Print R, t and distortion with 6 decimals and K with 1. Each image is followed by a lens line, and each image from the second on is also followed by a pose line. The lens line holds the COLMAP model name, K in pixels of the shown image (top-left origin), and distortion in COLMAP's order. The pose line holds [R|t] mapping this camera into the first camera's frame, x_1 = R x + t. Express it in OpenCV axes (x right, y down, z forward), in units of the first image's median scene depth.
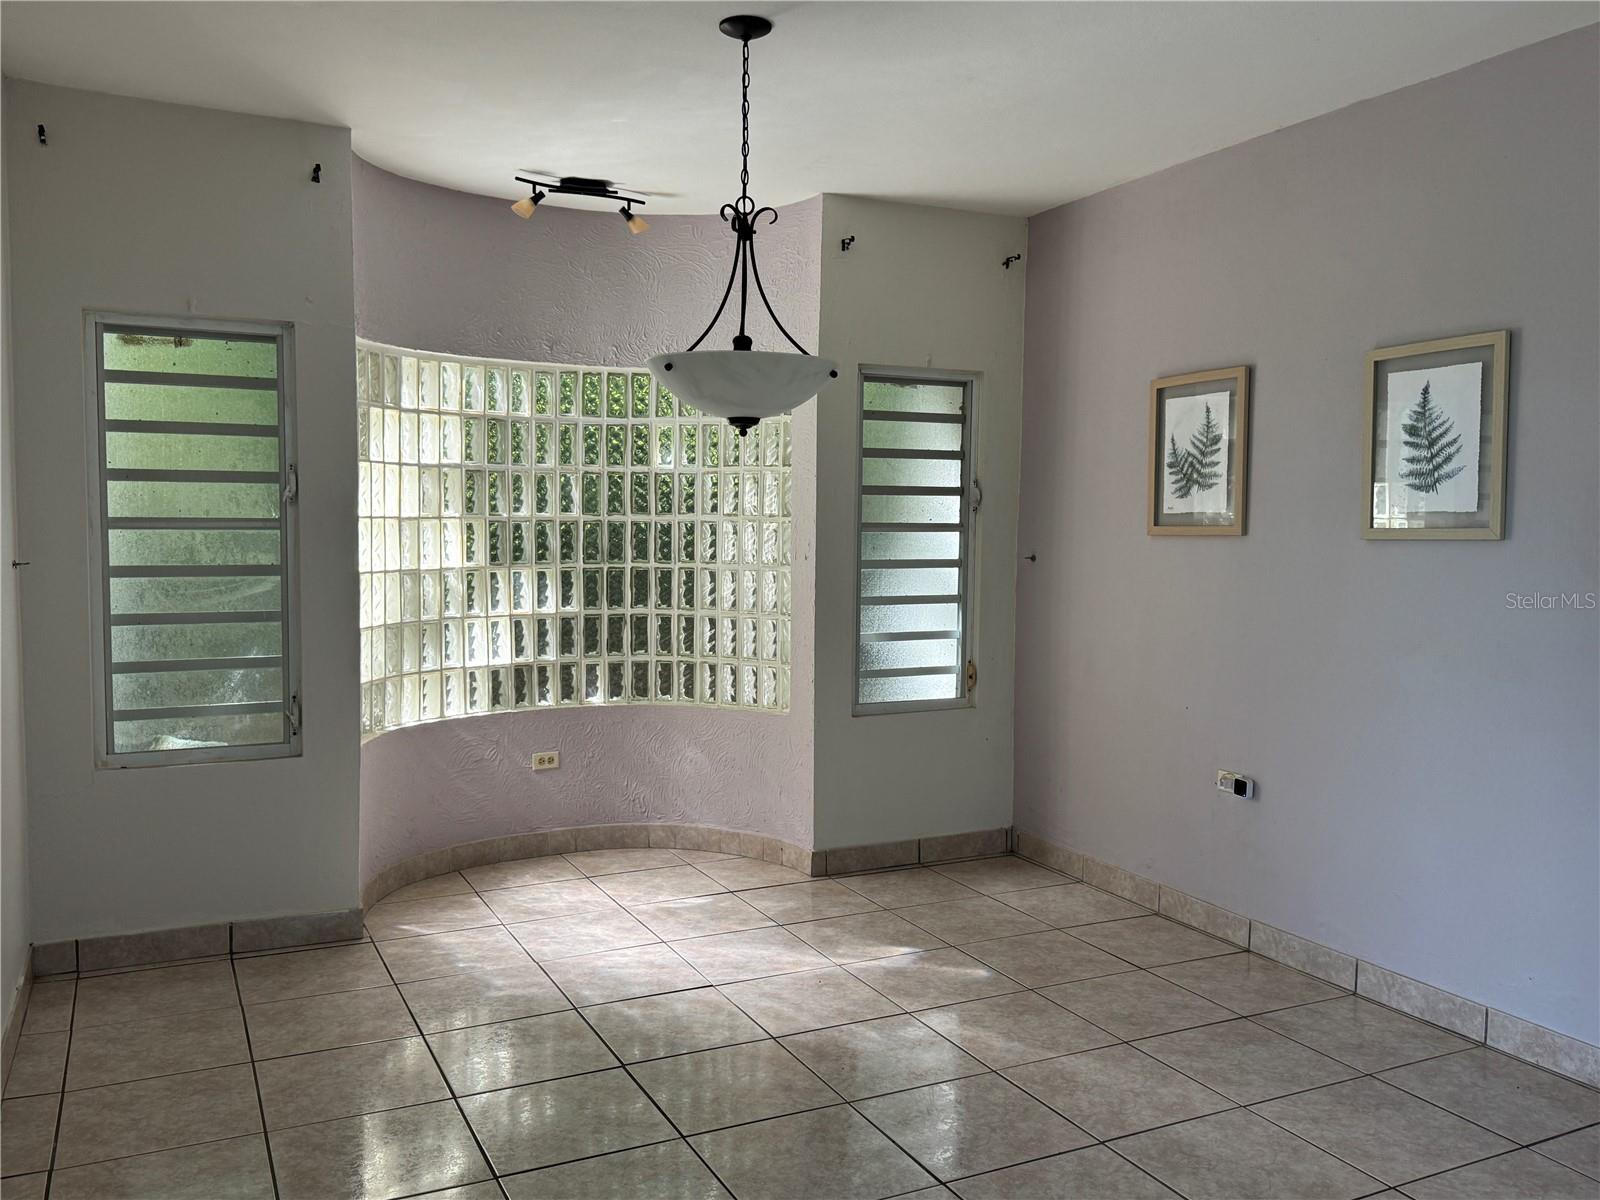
lens RADIAL K [[1311.9, 0, 800.0], [0, 1311.9, 600.0], [0, 0, 1]] dist [0.199038, -0.341839]
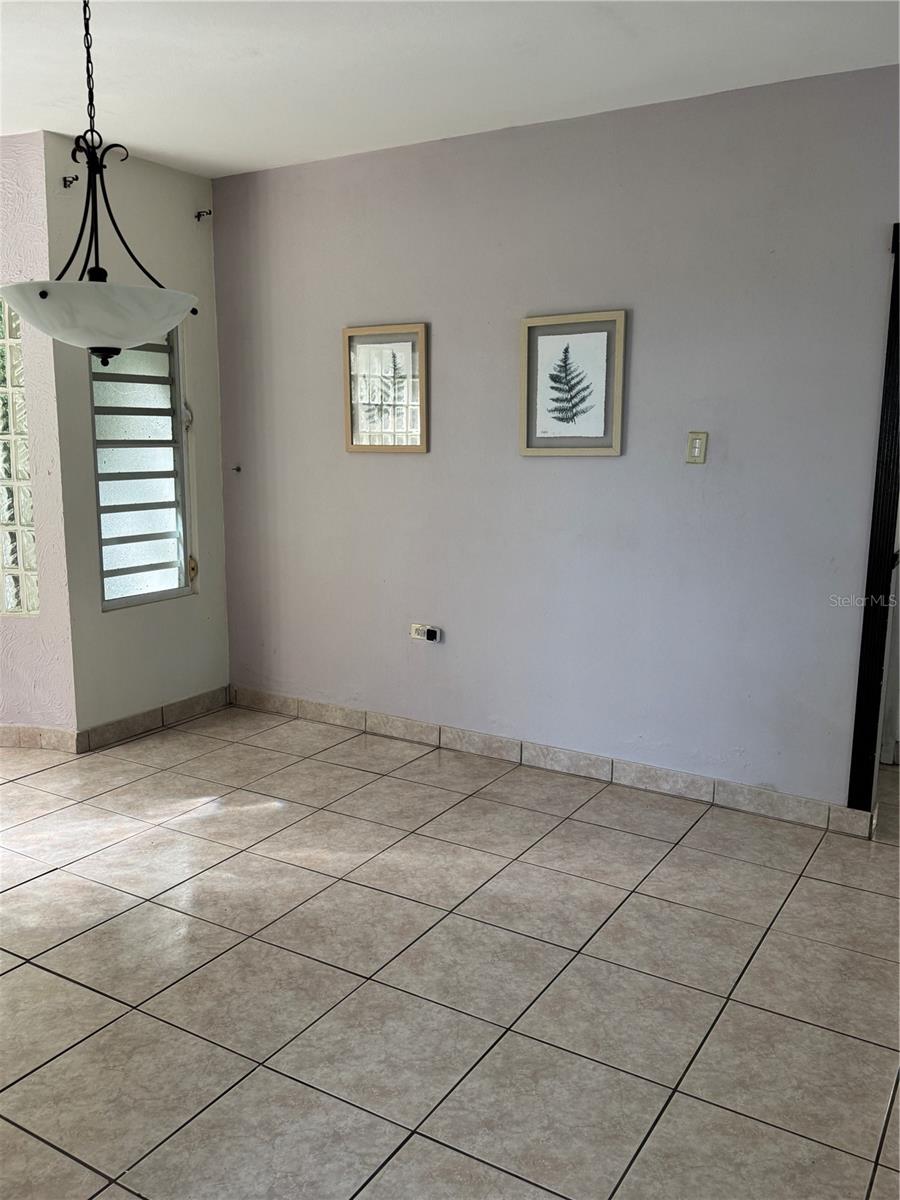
lens RADIAL K [[983.9, 0, 450.0], [0, 983.9, 600.0], [0, 0, 1]] dist [0.199038, -0.341839]
pose [[0.845337, -0.094270, 0.525850, -0.190049], [0.034154, 0.991831, 0.122902, -0.021972], [-0.533140, -0.085934, 0.841651, 0.123900]]
